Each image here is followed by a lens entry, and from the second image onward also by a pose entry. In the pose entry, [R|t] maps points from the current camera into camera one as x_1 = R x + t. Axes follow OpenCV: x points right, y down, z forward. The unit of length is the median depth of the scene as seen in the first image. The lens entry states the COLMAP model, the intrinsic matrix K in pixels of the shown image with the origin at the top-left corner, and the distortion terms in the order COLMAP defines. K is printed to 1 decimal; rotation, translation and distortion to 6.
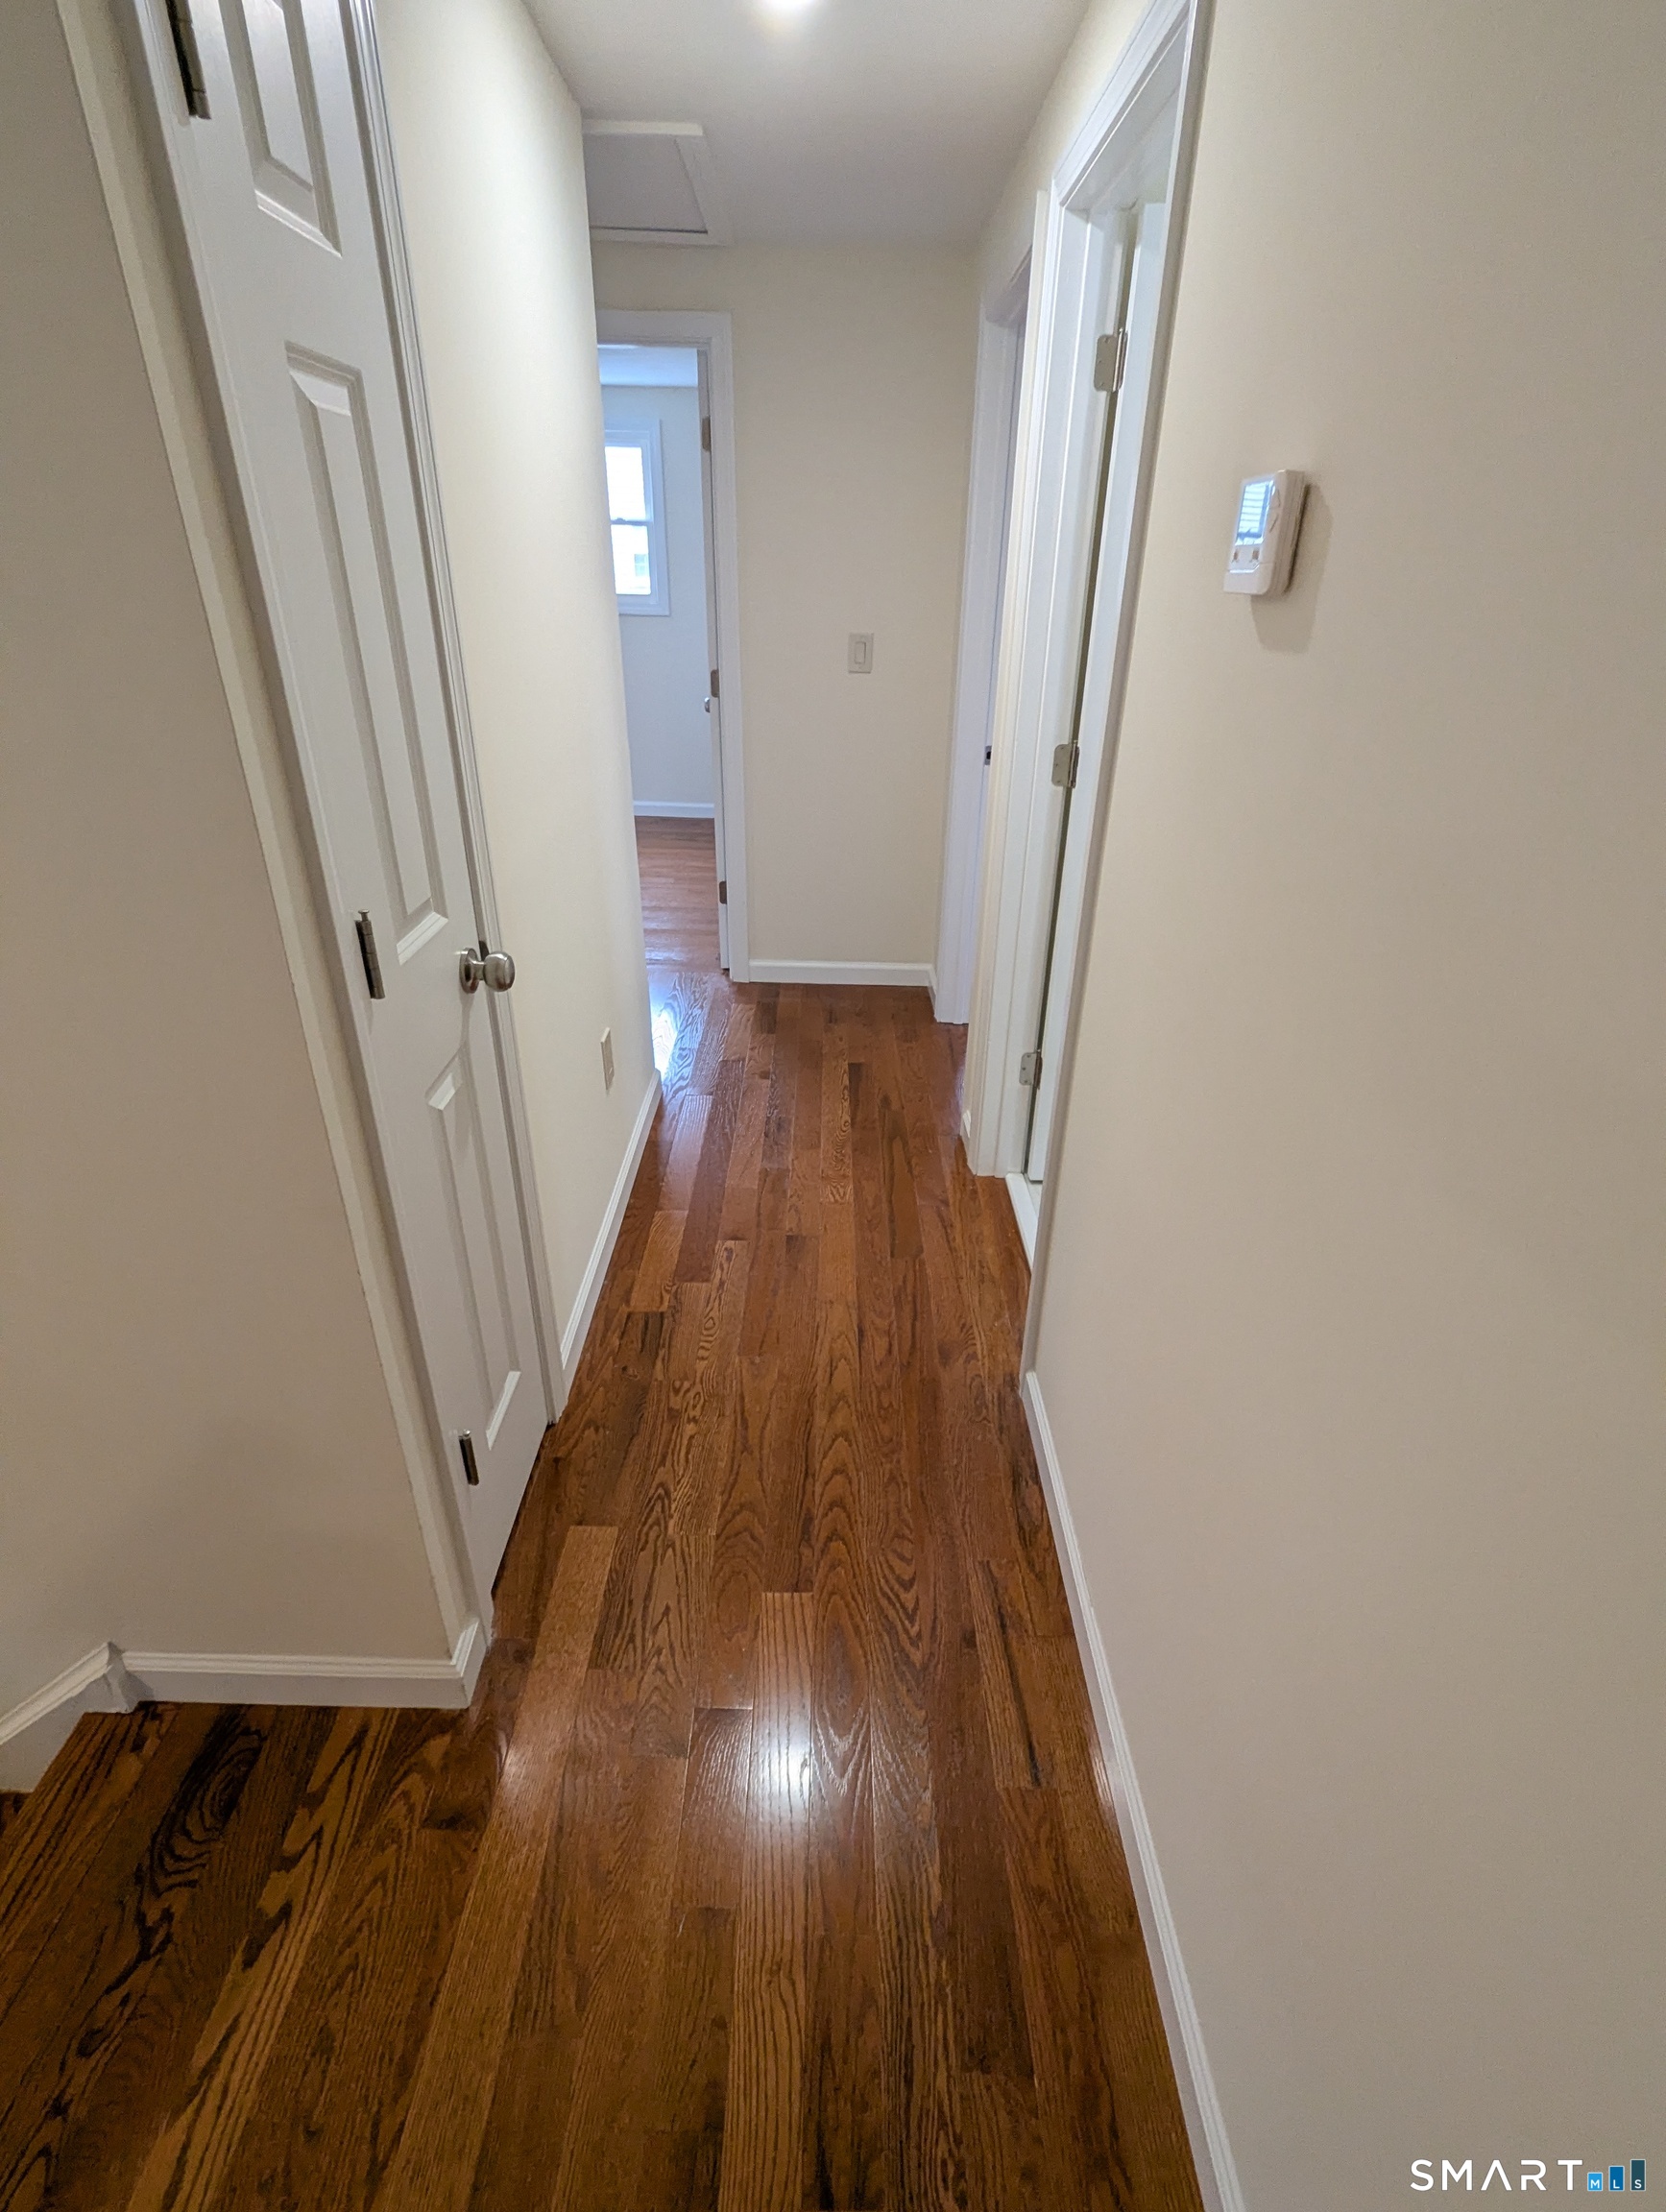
lens RADIAL K [[1054.1, 0, 831.1], [0, 1054.1, 1108.3], [0, 0, 1]] dist [0.003244, -0.002887]
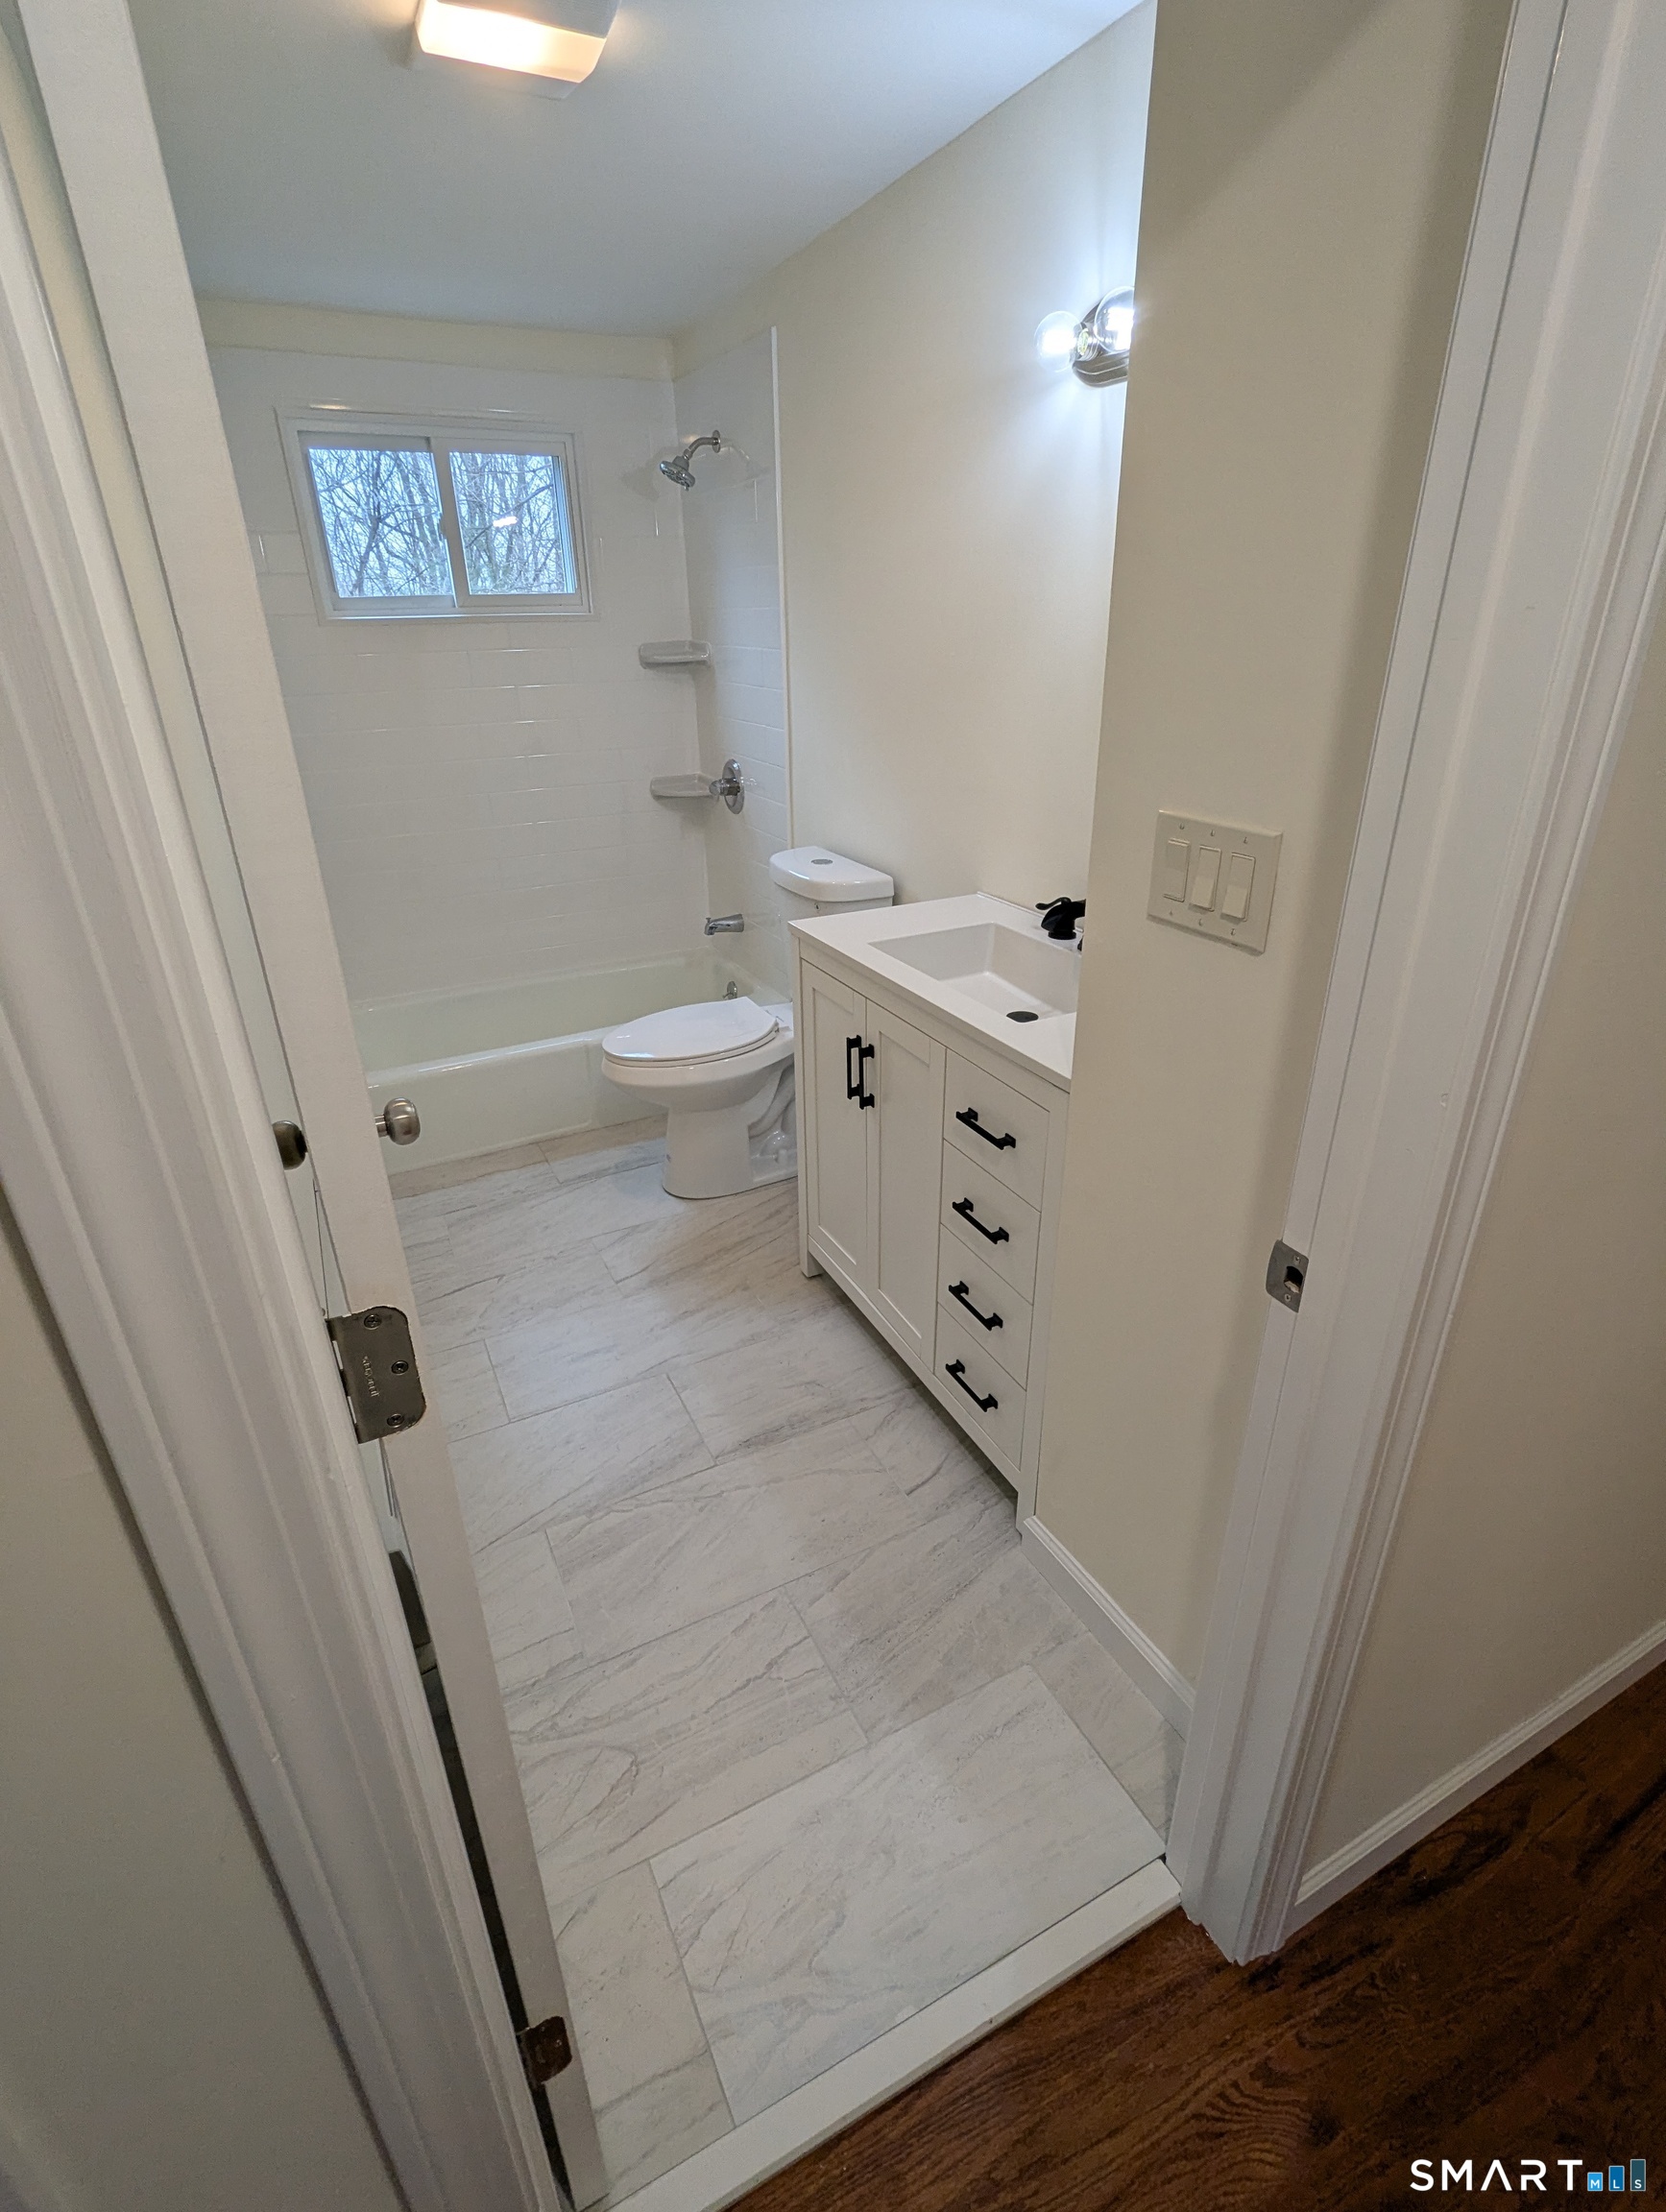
lens RADIAL K [[1054.1, 0, 833.9], [0, 1054.1, 1103.9], [0, 0, 1]] dist [0.003244, -0.002887]
pose [[-0.457361, -0.389476, 0.799456, 0.000958], [0.417915, 0.699400, 0.579816, -0.599920], [-0.784964, 0.599290, -0.157110, 1.152808]]
